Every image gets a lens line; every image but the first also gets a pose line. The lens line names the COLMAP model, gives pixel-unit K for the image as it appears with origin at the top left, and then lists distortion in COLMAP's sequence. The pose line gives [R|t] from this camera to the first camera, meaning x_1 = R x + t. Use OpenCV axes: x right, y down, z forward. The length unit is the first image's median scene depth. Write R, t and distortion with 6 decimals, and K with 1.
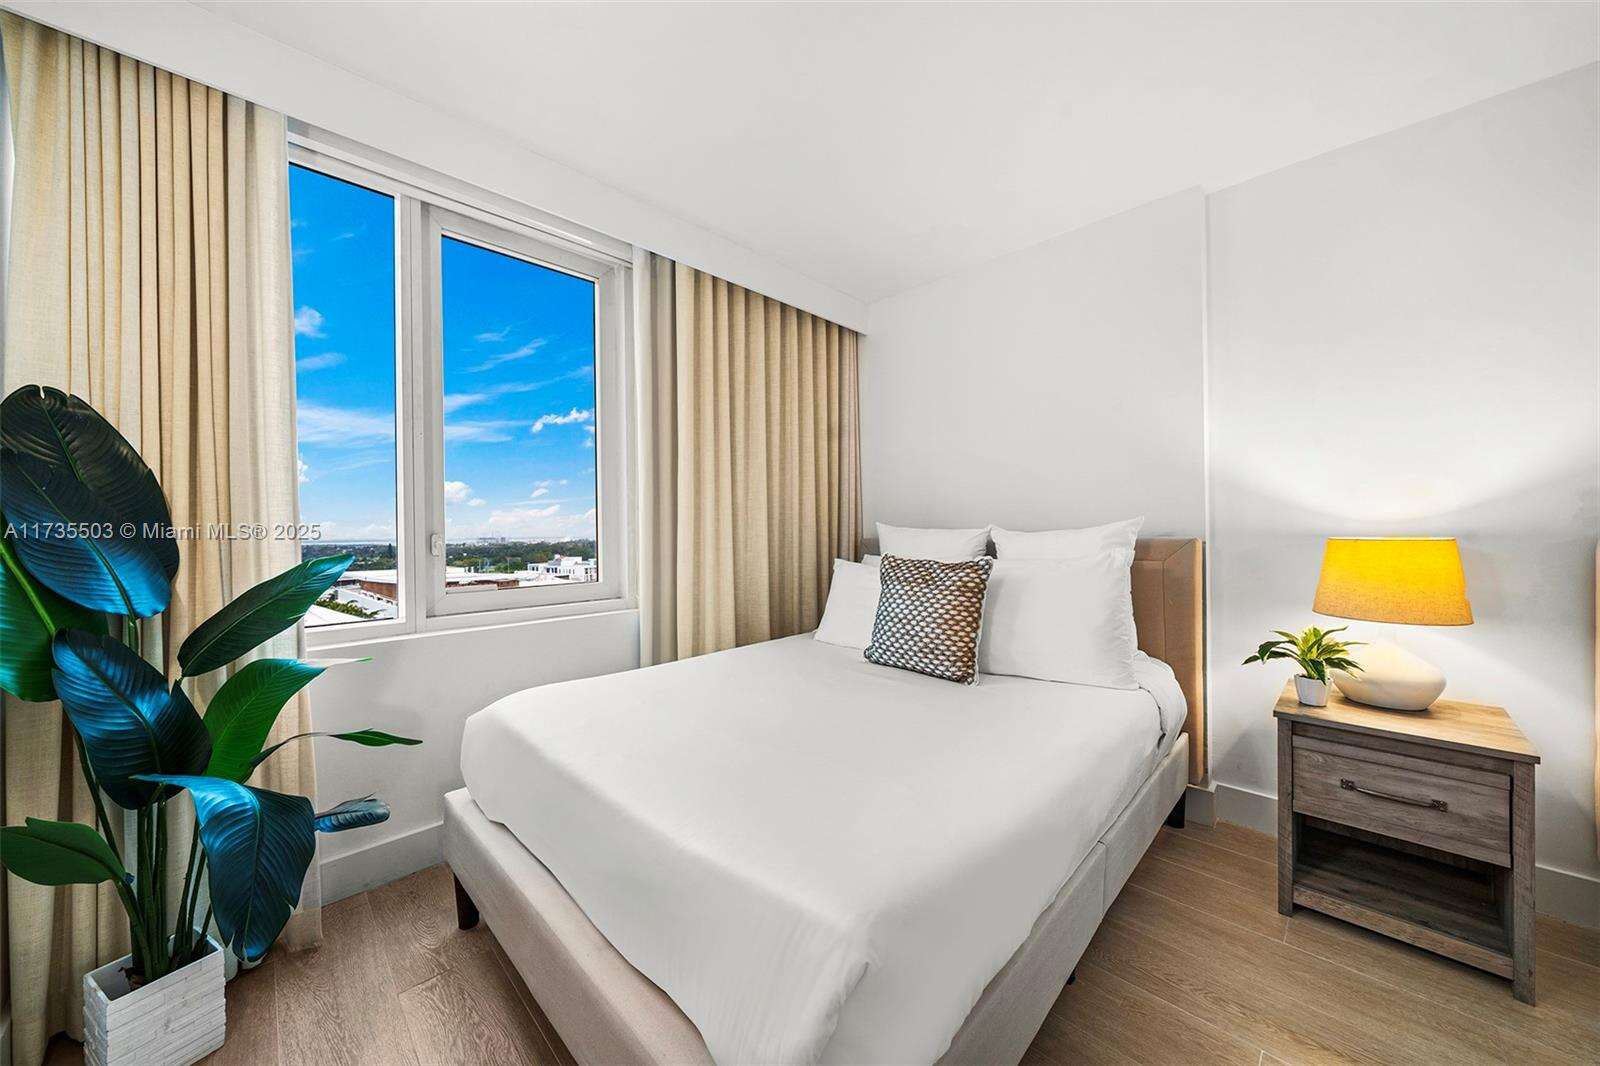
lens RADIAL K [[555.0, 0, 800.0], [0, 555.0, 533.0], [0, 0, 1]] dist [-0.010889, 0.002100]
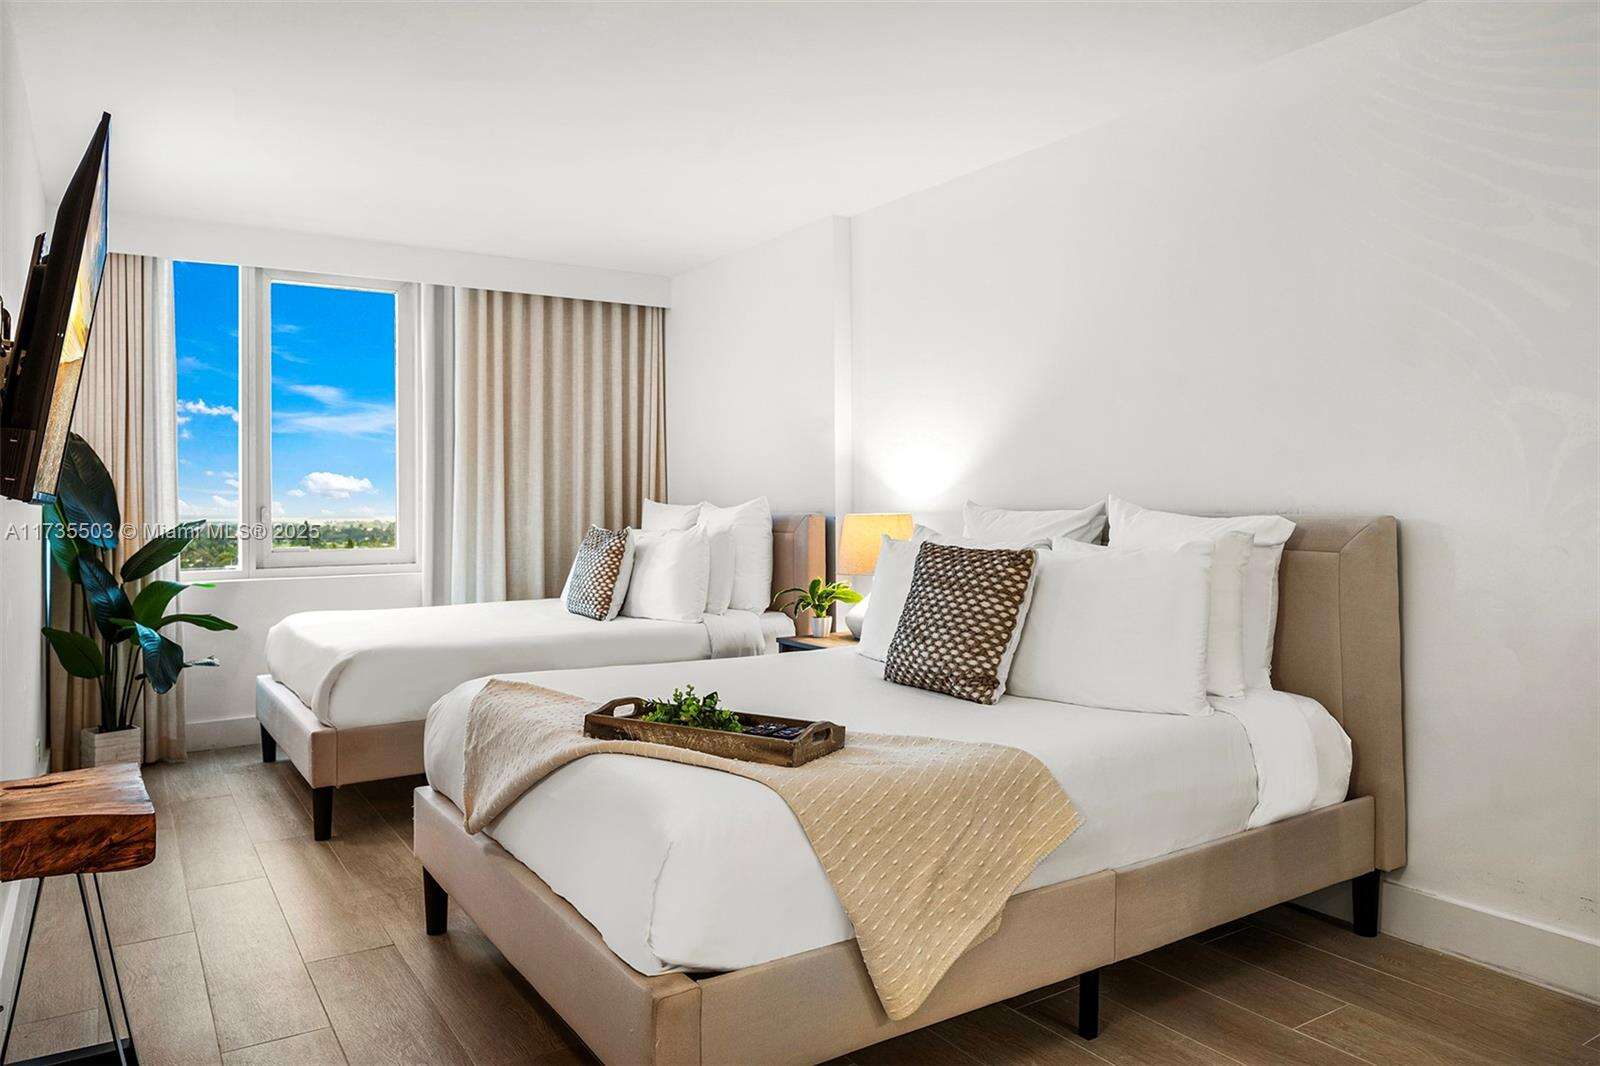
lens RADIAL K [[1058.7, 0, 799.8], [0, 1058.7, 509.6], [0, 0, 1]] dist [0.000247, -0.000709]
pose [[0.978242, 0.004701, -0.207416, 1.714136], [-0.005821, 0.999972, -0.004790, 0.013542], [0.207388, 0.005893, 0.978241, -1.873318]]
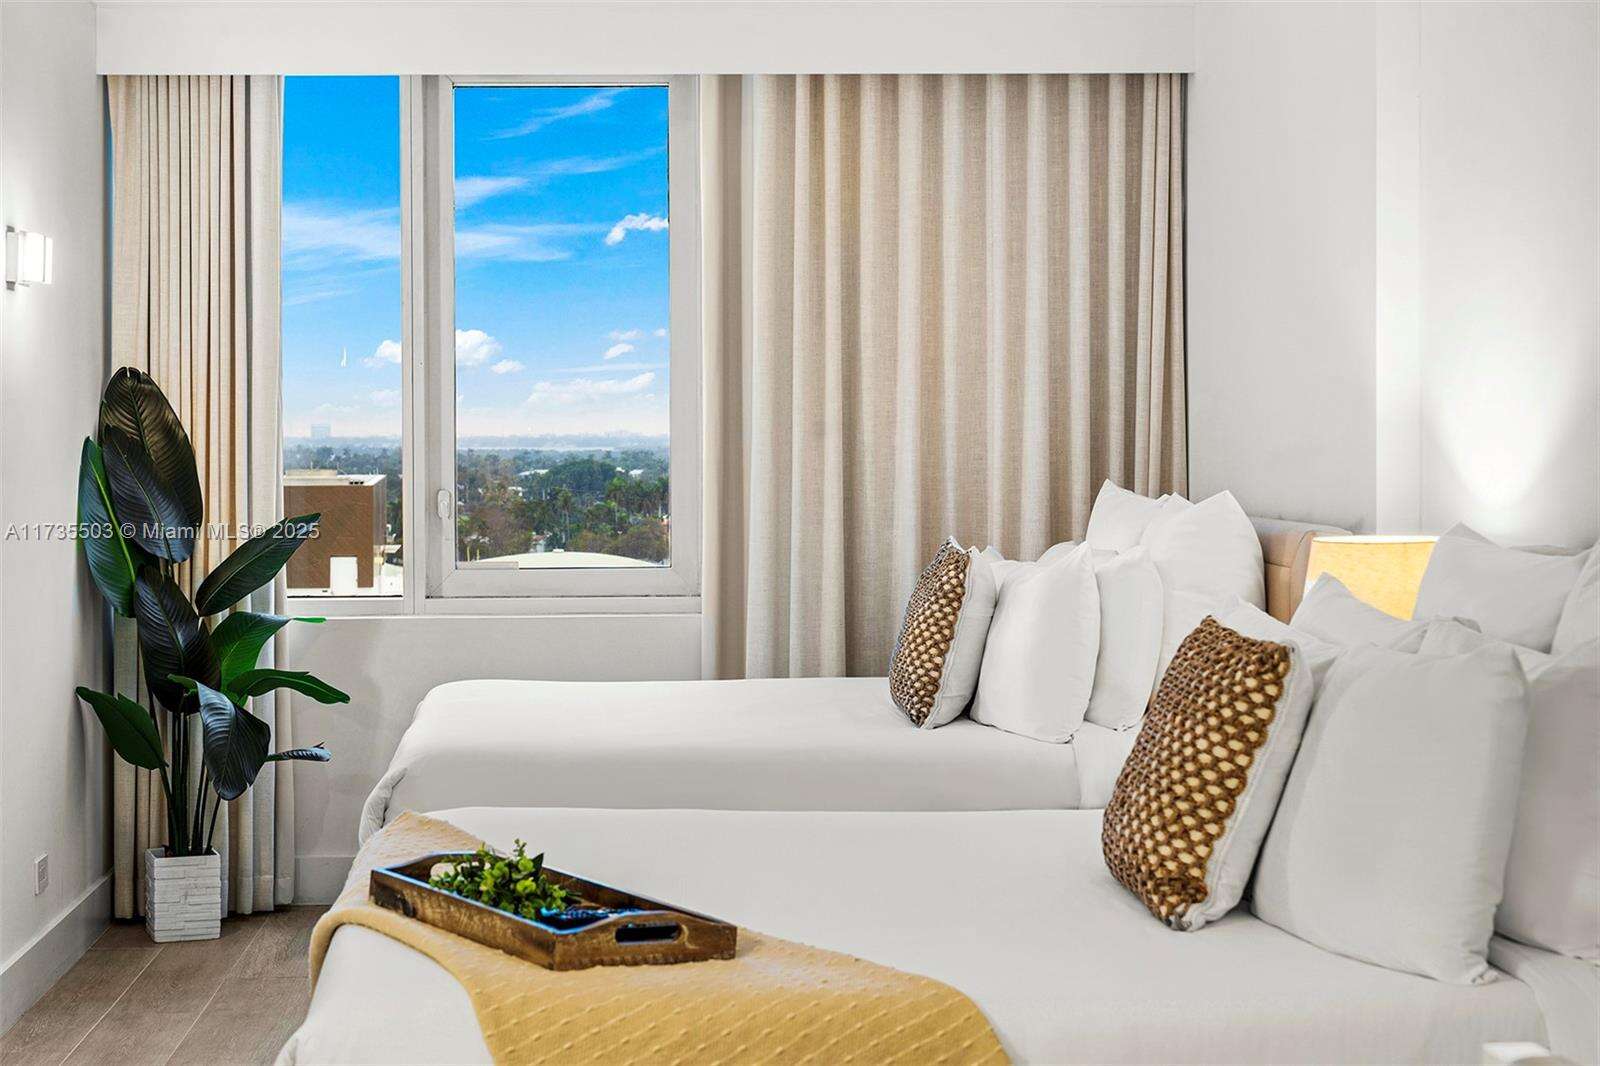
lens RADIAL K [[2618.5, 0, 798.3], [0, 2618.5, 500.4], [0, 0, 1]] dist [-0.035537, -0.075381]
pose [[0.755605, 0.028870, -0.654391, 3.072256], [-0.015655, 0.999539, 0.026020, -0.128171], [0.654840, -0.009416, 0.755709, -2.094881]]
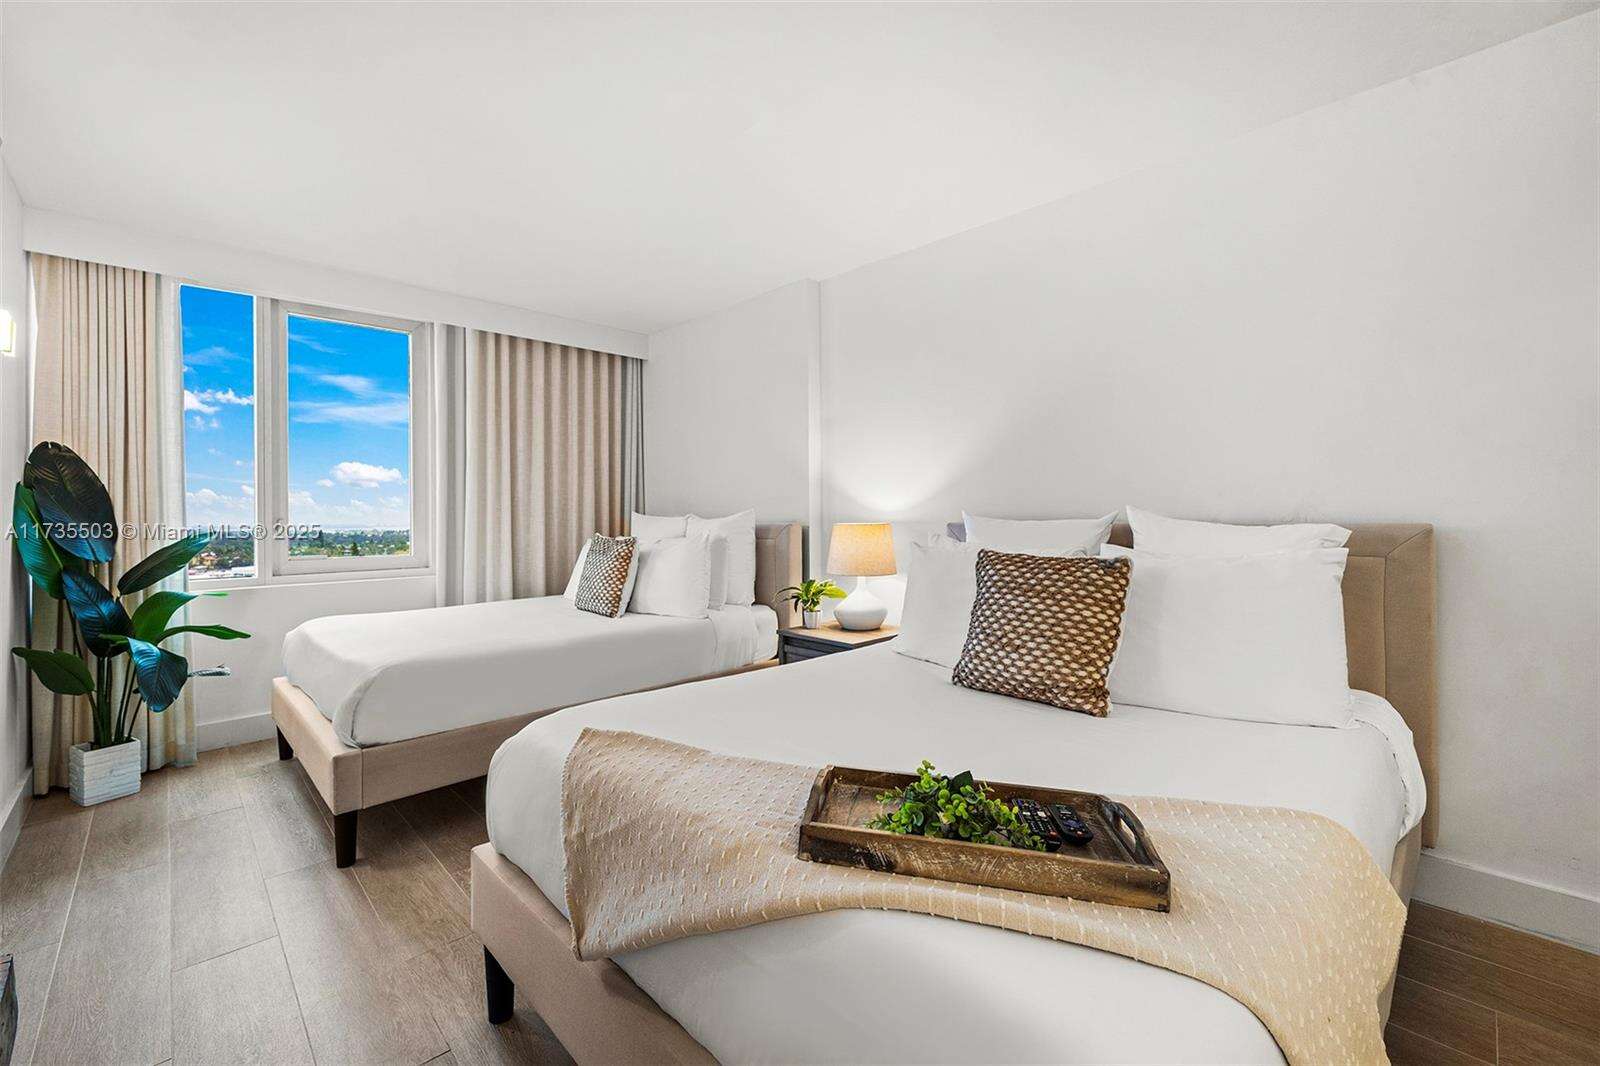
lens RADIAL K [[657.0, 0, 794.2], [0, 657.0, 519.7], [0, 0, 1]] dist [-0.001655, -0.000473]
pose [[0.999804, 0.001327, -0.019740, 1.104257], [-0.001450, 0.999980, -0.006196, 0.012640], [0.019731, 0.006224, 0.999786, -1.080466]]
